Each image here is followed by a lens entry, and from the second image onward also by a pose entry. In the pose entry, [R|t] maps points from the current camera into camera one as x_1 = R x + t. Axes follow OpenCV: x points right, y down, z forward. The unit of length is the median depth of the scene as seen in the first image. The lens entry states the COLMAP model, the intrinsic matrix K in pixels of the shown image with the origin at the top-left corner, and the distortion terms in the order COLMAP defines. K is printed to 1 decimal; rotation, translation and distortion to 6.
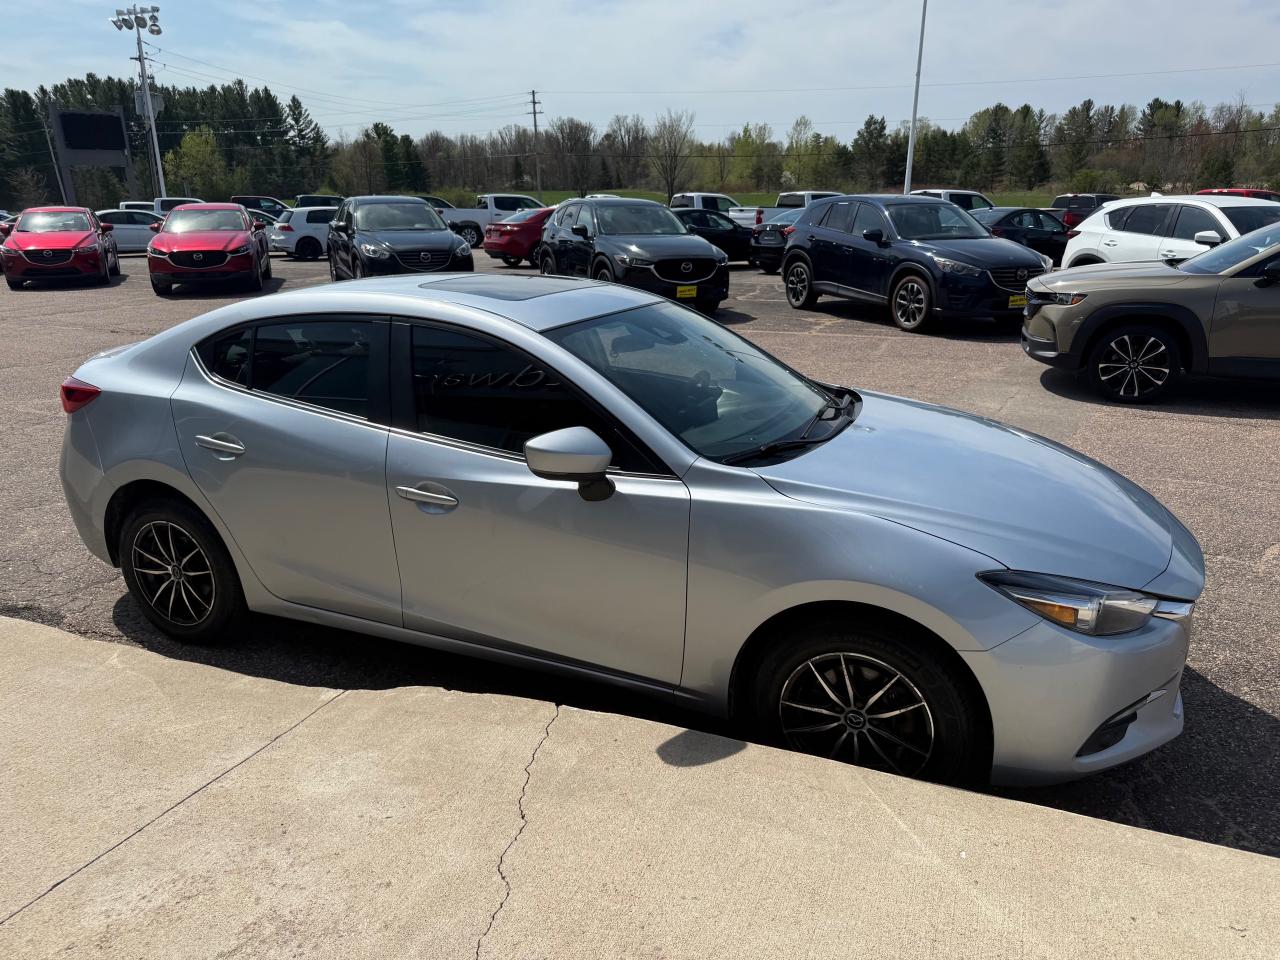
lens RADIAL K [[884.8, 0, 645.2], [0, 884.8, 494.4], [0, 0, 1]] dist [0.065919, -0.096723]
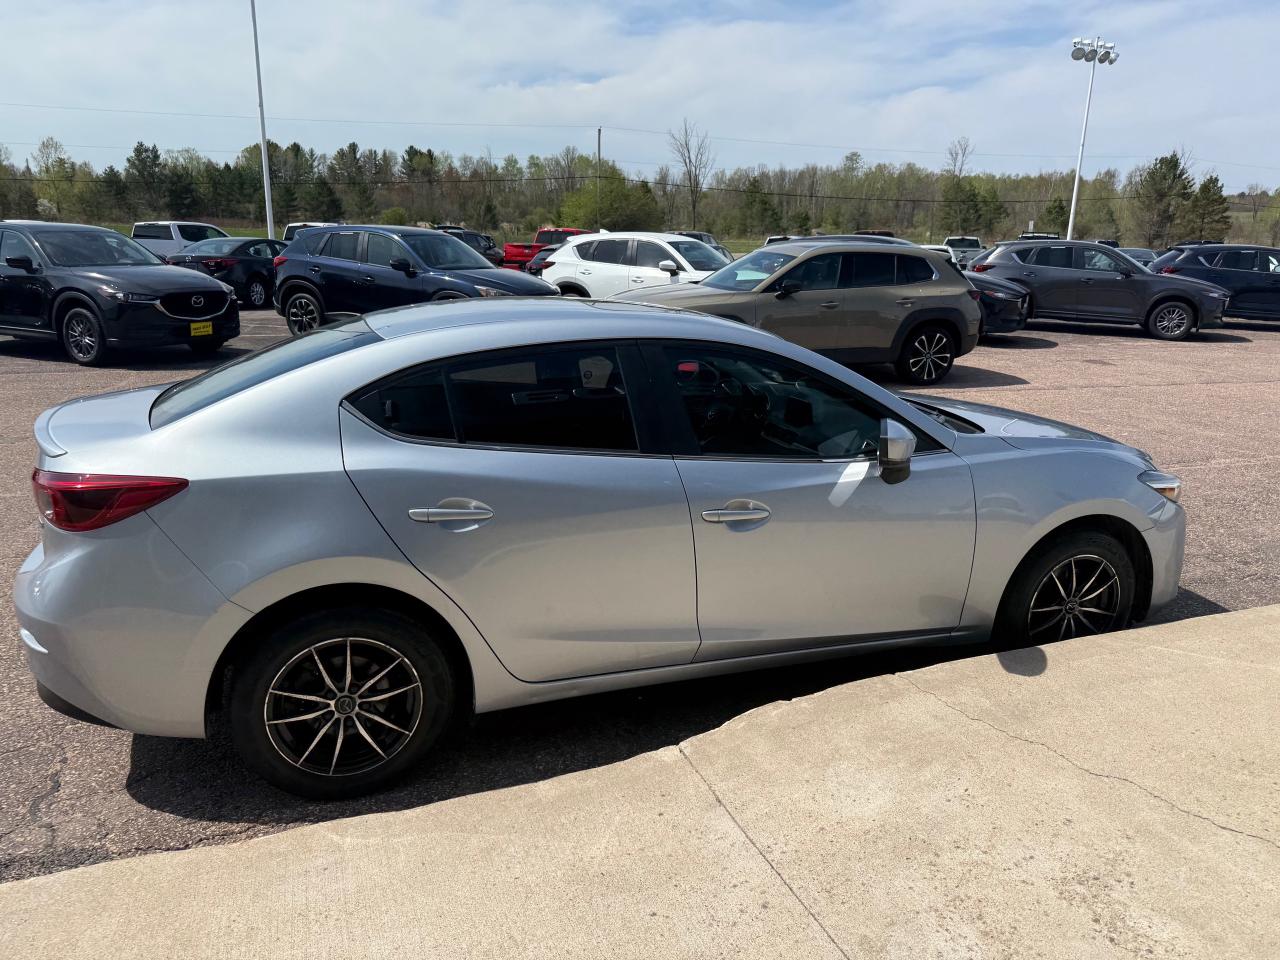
lens RADIAL K [[884.8, 0, 645.2], [0, 884.8, 494.4], [0, 0, 1]] dist [0.065919, -0.096723]
pose [[0.751003, -0.172301, 0.637421, -0.248722], [0.194937, 0.980181, 0.035280, -0.019827], [-0.630867, 0.097761, 0.769707, 0.081335]]
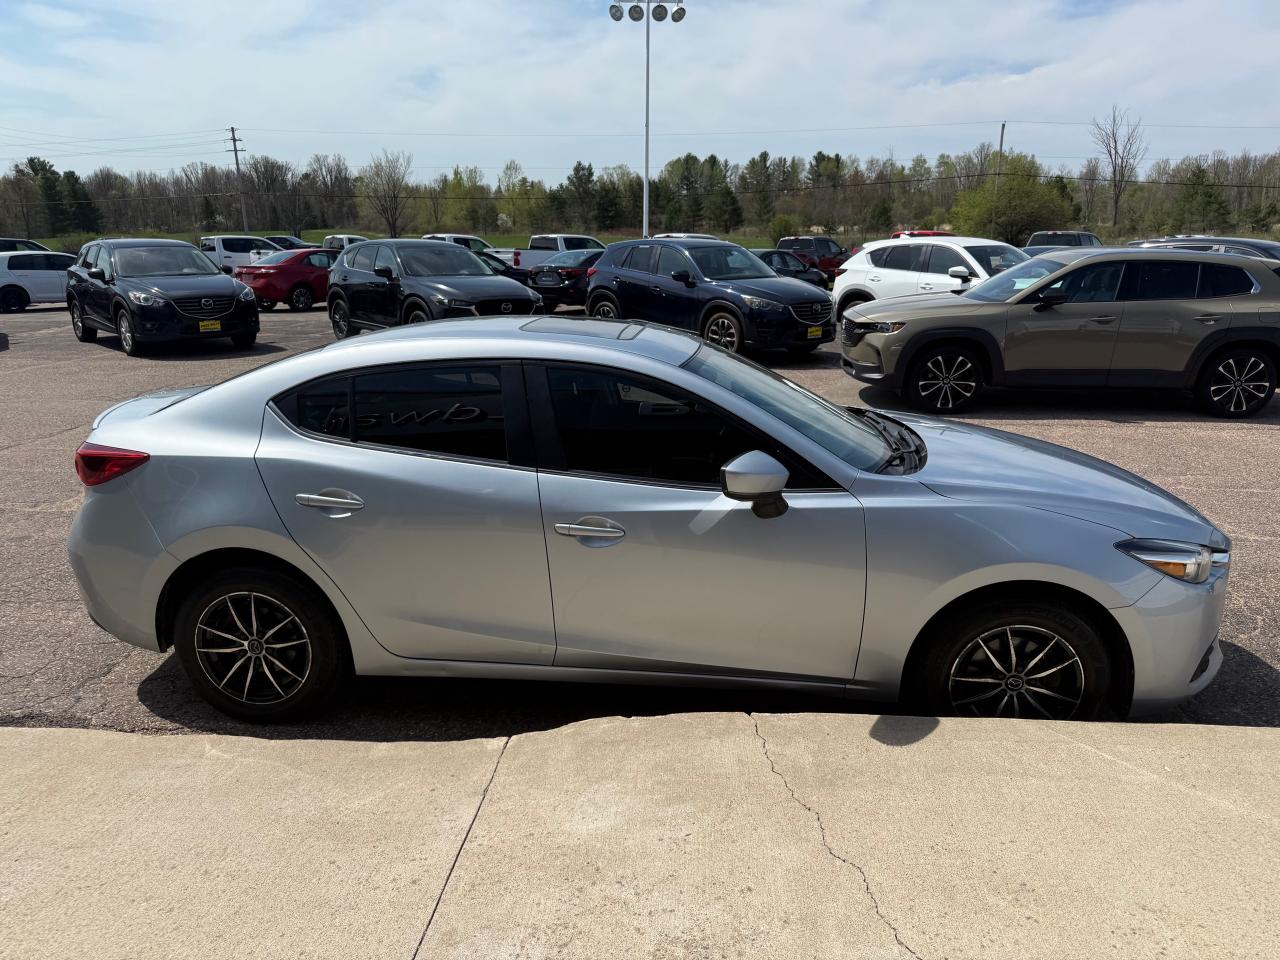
lens RADIAL K [[890.2, 0, 646.7], [0, 890.2, 497.5], [0, 0, 1]] dist [0.004729, -0.009180]
pose [[0.954481, -0.084688, 0.285997, -0.124222], [0.095668, 0.995109, -0.024613, -0.001423], [-0.282513, 0.050854, 0.957914, 0.001536]]
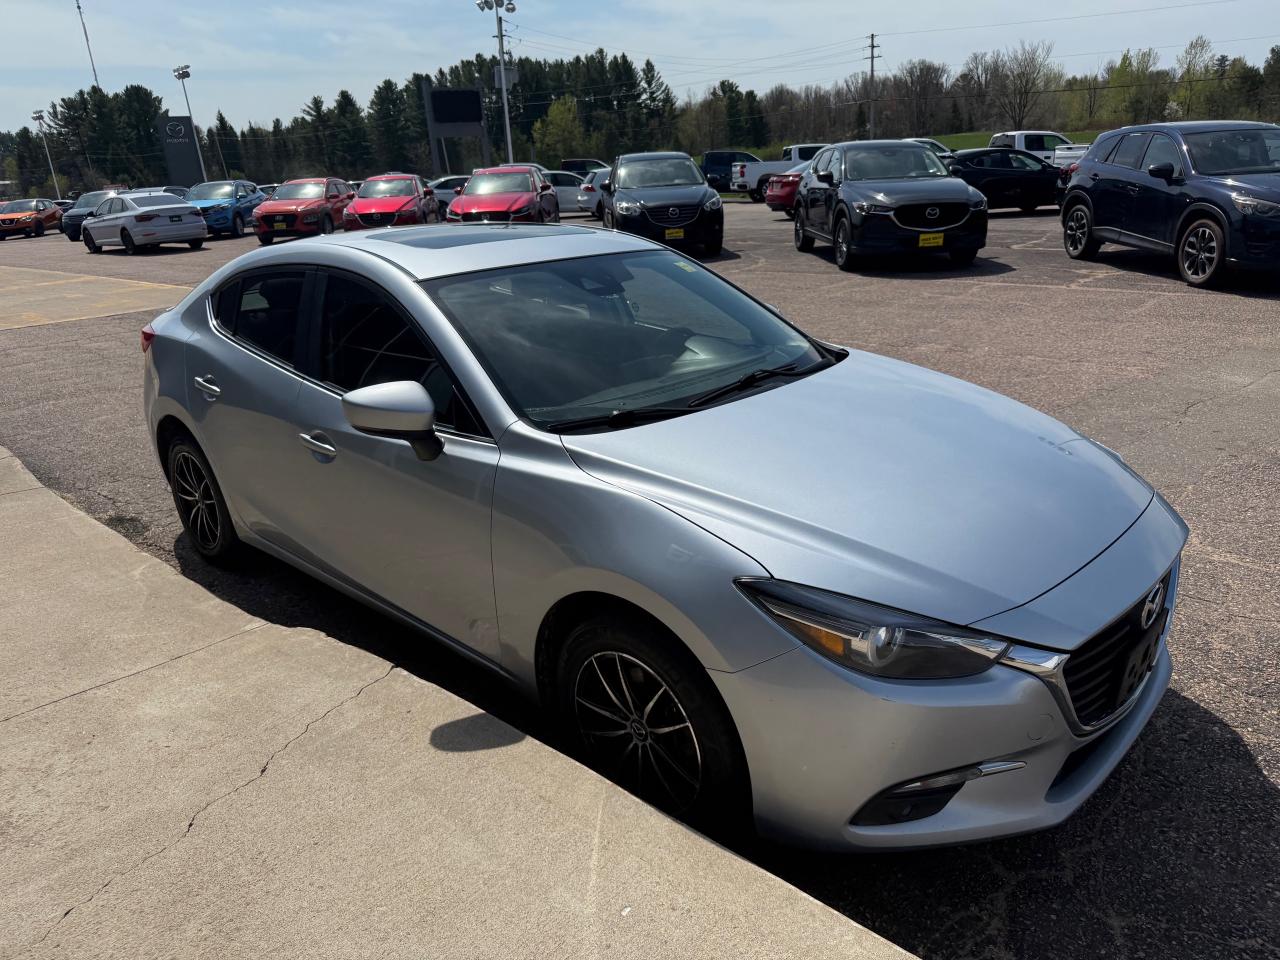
lens RADIAL K [[894.3, 0, 652.2], [0, 894.3, 485.1], [0, 0, 1]] dist [0.006934, -0.009405]
pose [[0.939813, 0.077658, -0.332747, 0.119888], [-0.065080, 0.996686, 0.048798, -0.006887], [0.335434, -0.024206, 0.941753, 0.043401]]
